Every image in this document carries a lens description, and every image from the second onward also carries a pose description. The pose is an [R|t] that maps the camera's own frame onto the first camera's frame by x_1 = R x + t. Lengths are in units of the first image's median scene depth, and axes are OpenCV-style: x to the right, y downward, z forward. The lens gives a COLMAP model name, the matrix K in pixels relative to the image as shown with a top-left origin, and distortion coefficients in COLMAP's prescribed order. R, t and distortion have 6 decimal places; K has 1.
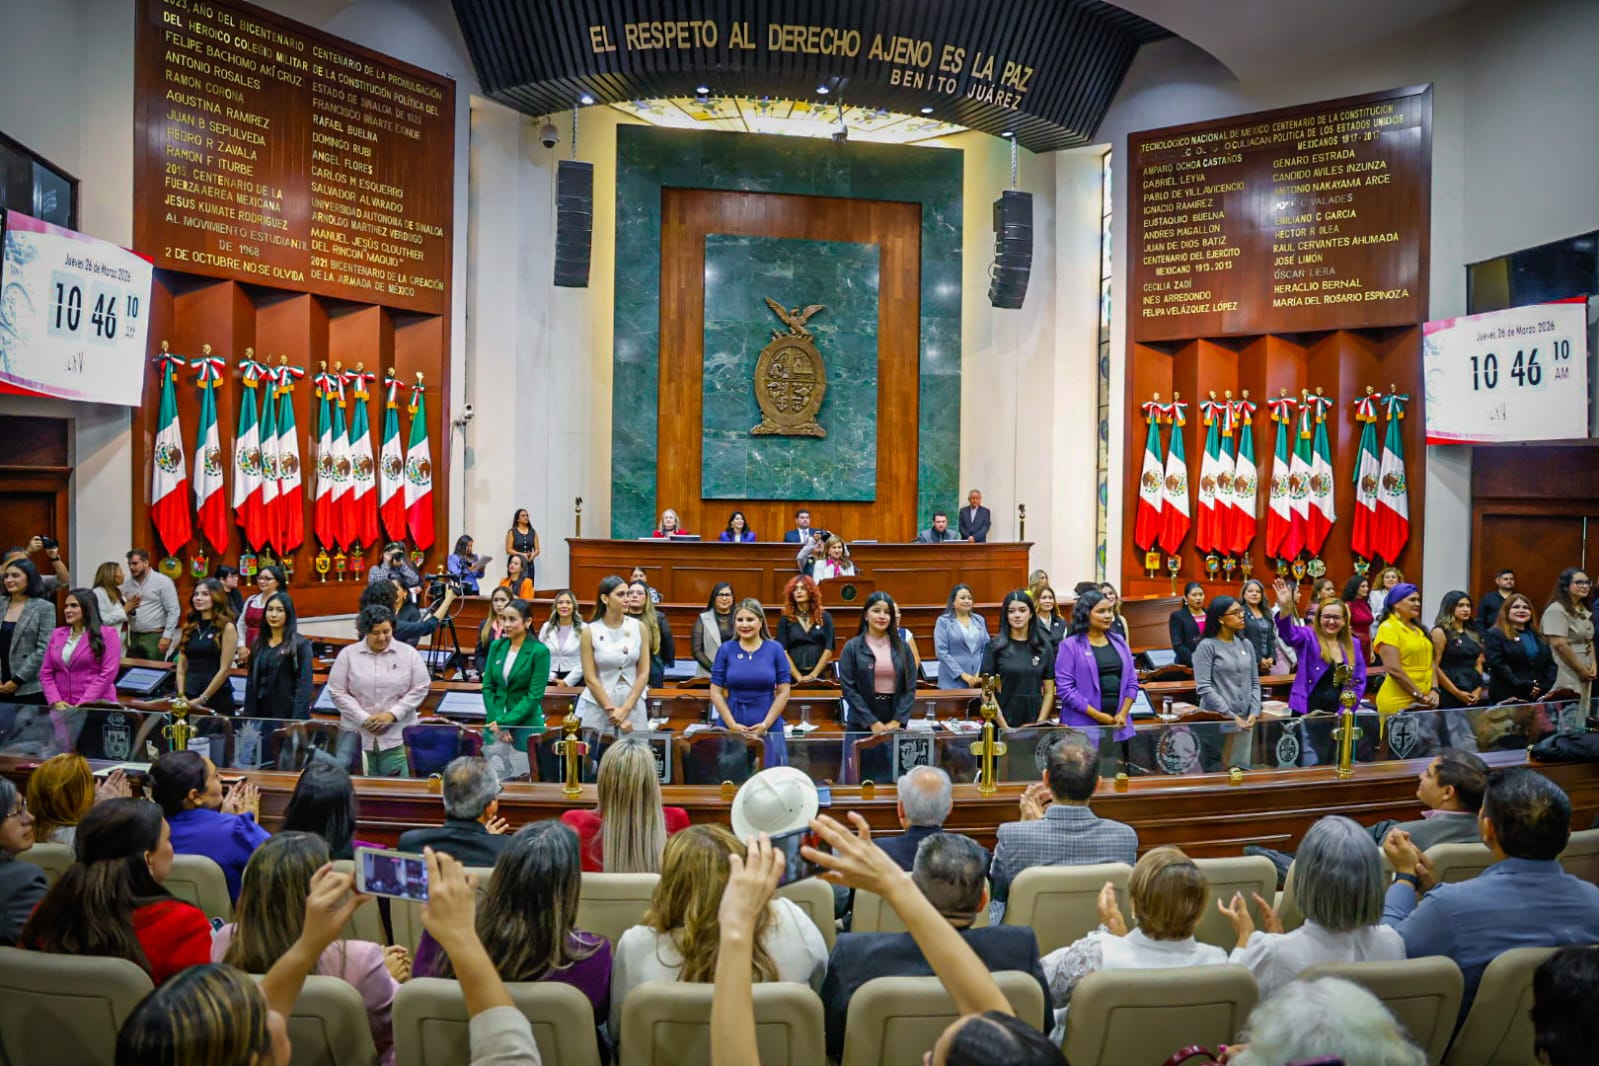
lens RADIAL K [[1071.1, 0, 798.3], [0, 1071.1, 535.3], [0, 0, 1]] dist [-0.096428, 0.064991]
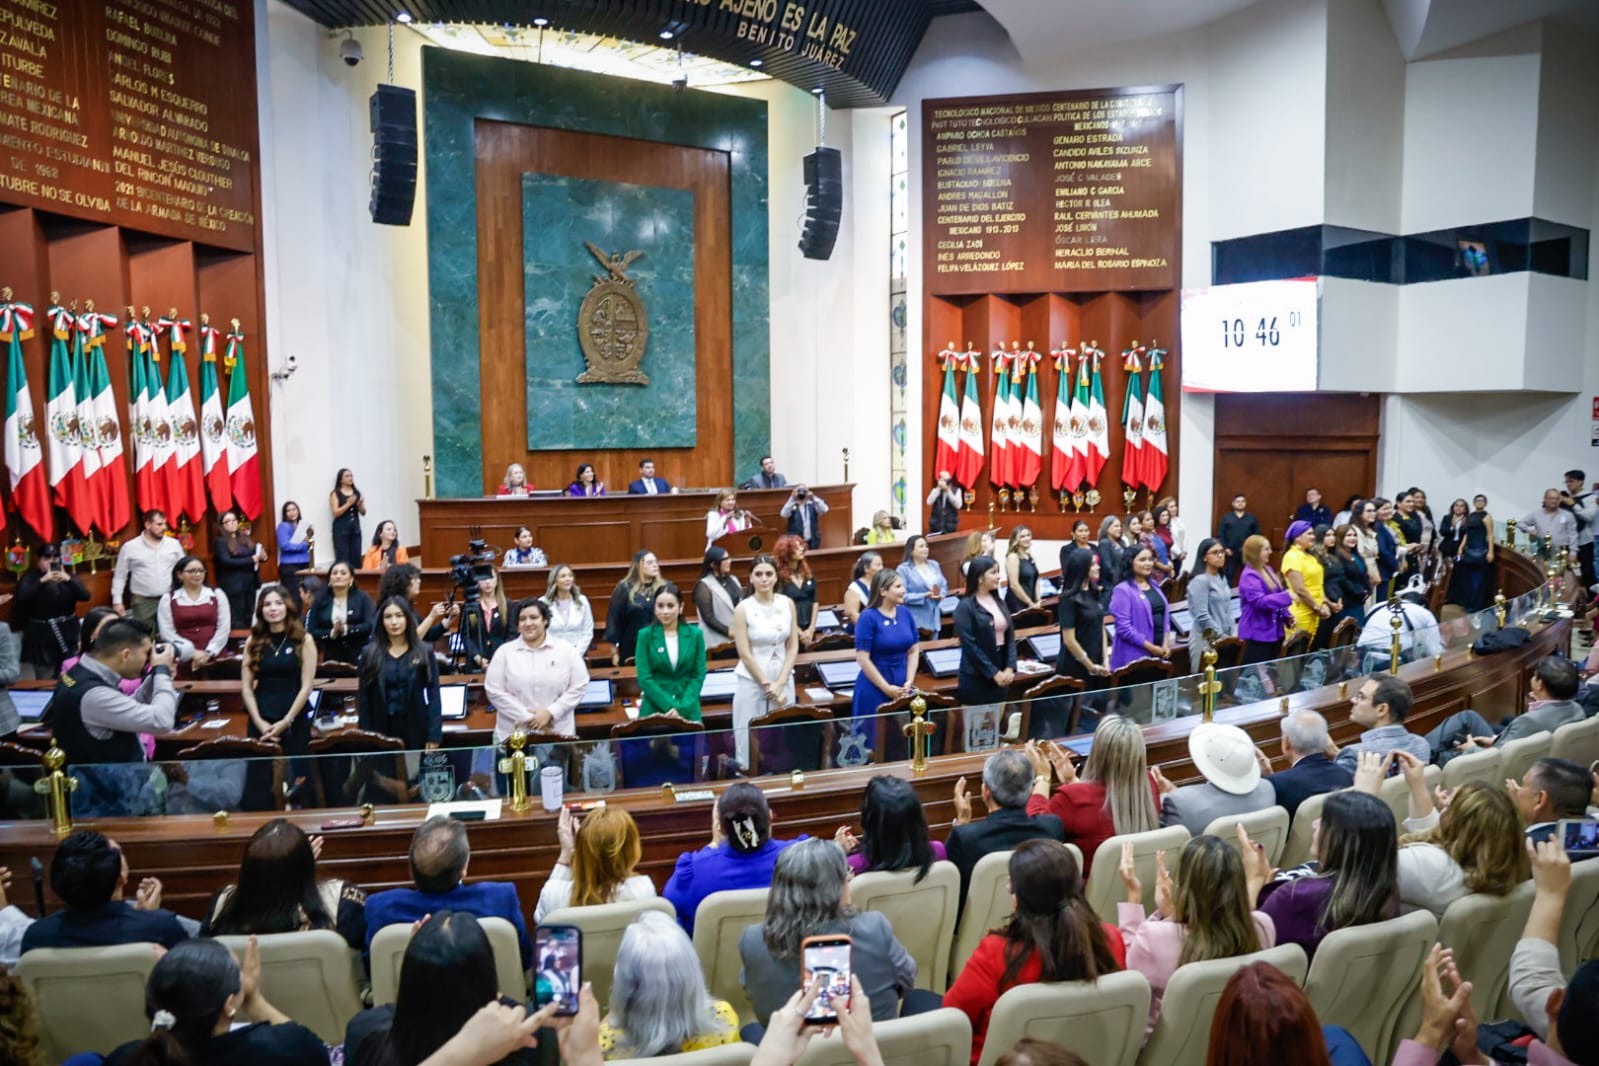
lens RADIAL K [[1071.1, 0, 798.3], [0, 1071.1, 535.3], [0, 0, 1]] dist [-0.096428, 0.064991]
pose [[0.935302, -0.054414, 0.349641, -0.224483], [0.029169, 0.996599, 0.077071, -0.027063], [-0.352645, -0.061886, 0.933708, 0.011488]]
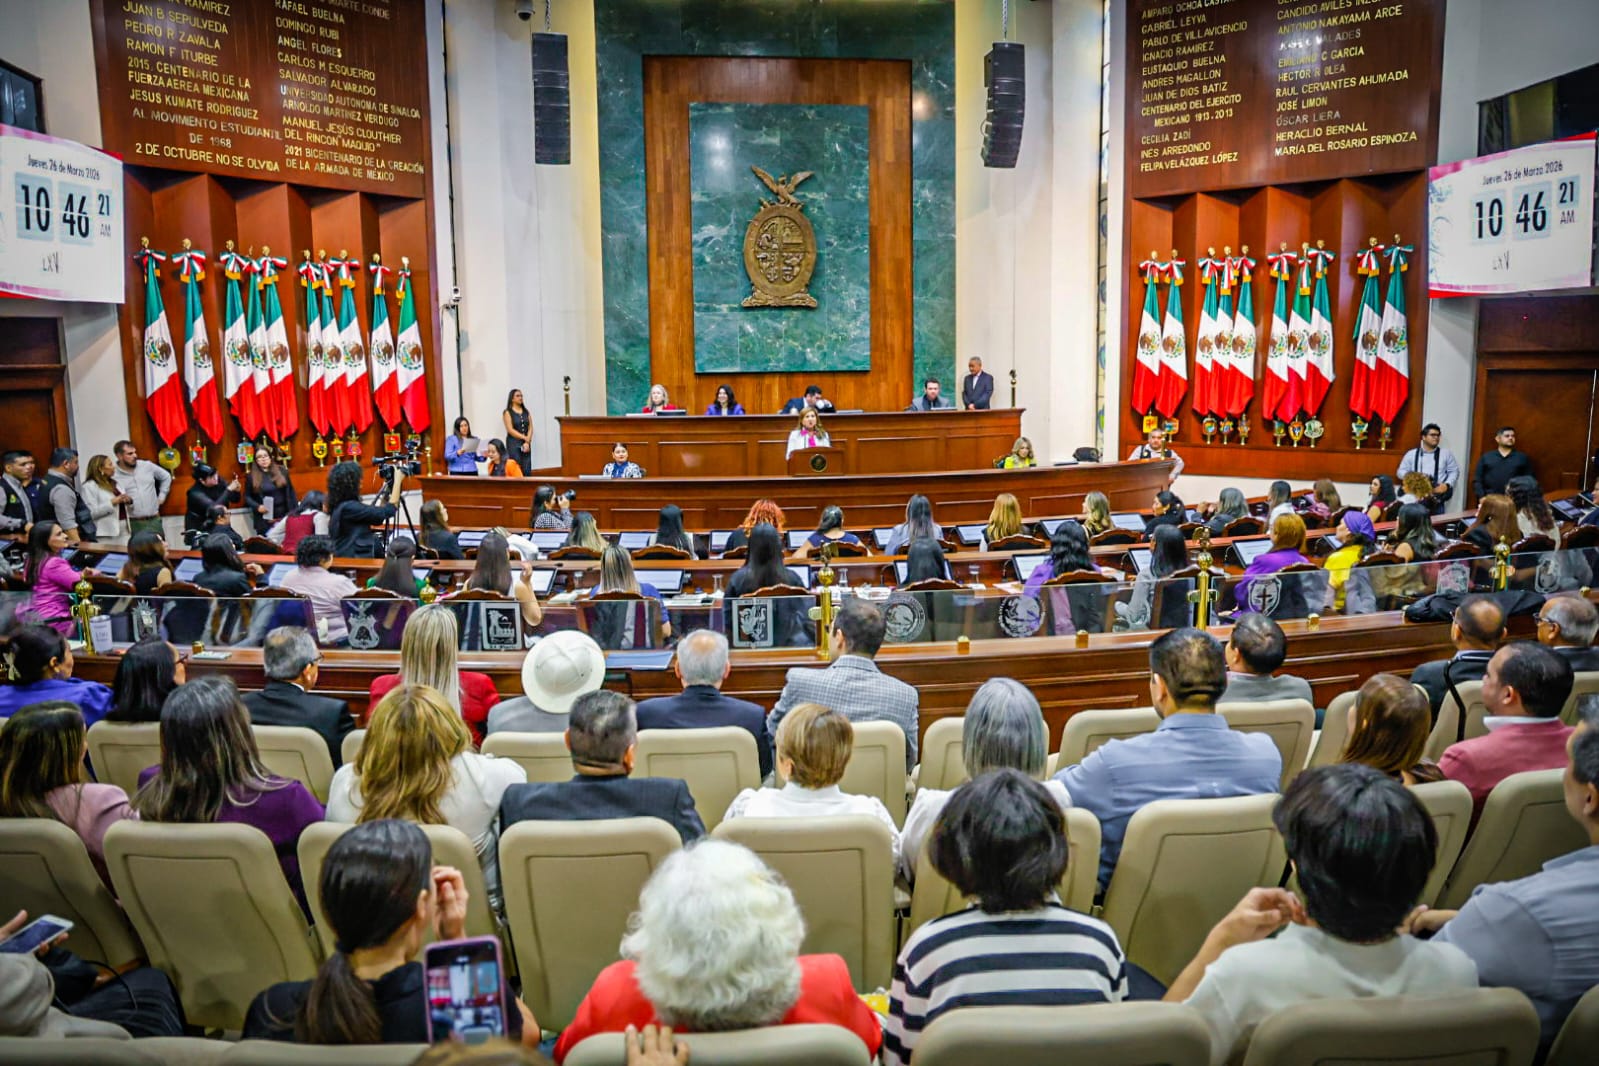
lens RADIAL K [[1069.1, 0, 795.6], [0, 1069.1, 530.4], [0, 0, 1]] dist [-0.094915, 0.064073]
pose [[0.997831, -0.019589, -0.062852, 0.070965], [0.026705, 0.993069, 0.114458, 0.000502], [0.060174, -0.115888, 0.991438, -0.006835]]
